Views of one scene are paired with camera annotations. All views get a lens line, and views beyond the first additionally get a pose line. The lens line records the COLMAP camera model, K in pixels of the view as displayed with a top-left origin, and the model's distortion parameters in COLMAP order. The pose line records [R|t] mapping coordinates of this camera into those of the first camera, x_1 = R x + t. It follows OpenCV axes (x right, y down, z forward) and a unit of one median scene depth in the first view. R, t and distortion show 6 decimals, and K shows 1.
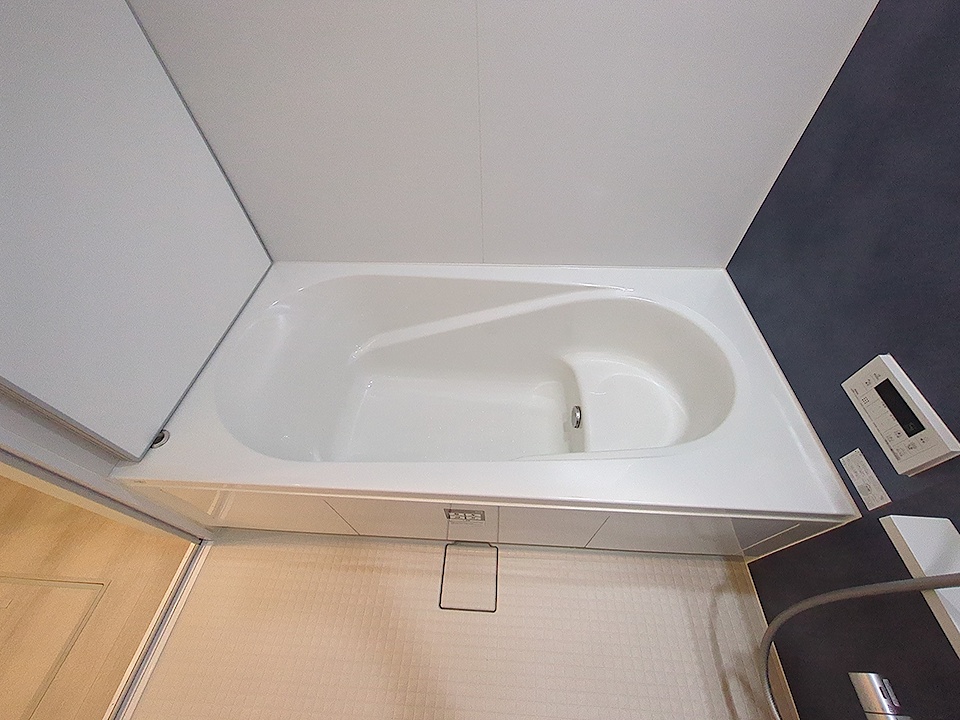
lens RADIAL K [[379.0, 0, 484.4], [0, 379.0, 359.5], [0, 0, 1]] dist [-0.004071, -0.000338]
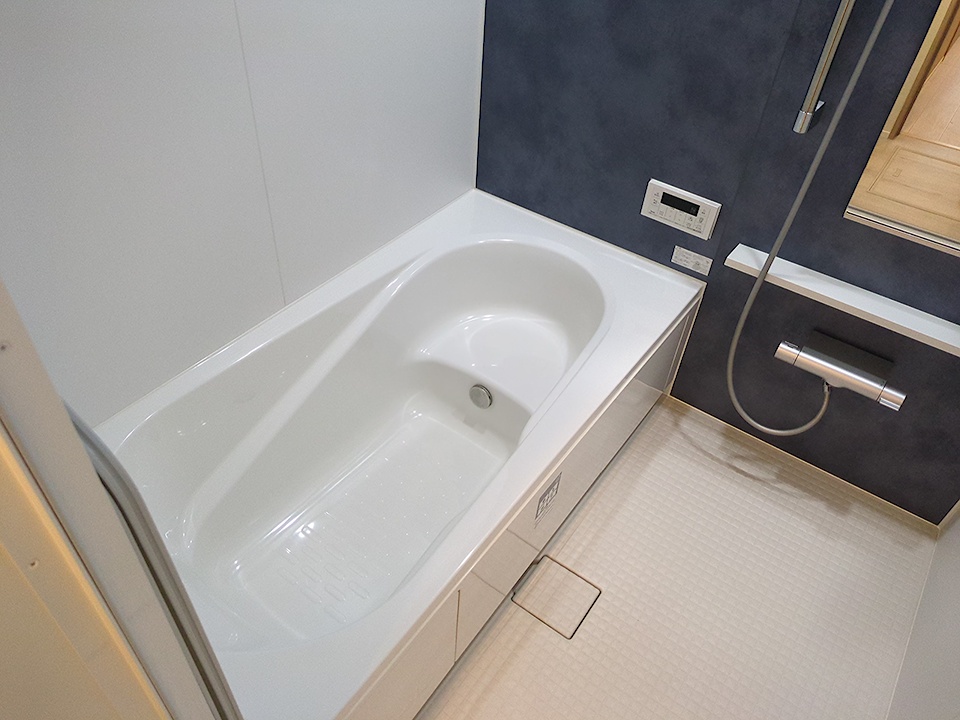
lens RADIAL K [[708.4, 0, 477.1], [0, 708.4, 362.7], [0, 0, 1]] dist [0.027156, -0.005857]
pose [[0.538883, -0.537242, 0.648827, -0.931954], [0.612355, 0.778756, 0.136234, -0.163072], [-0.578469, 0.323899, 0.748641, -0.264227]]
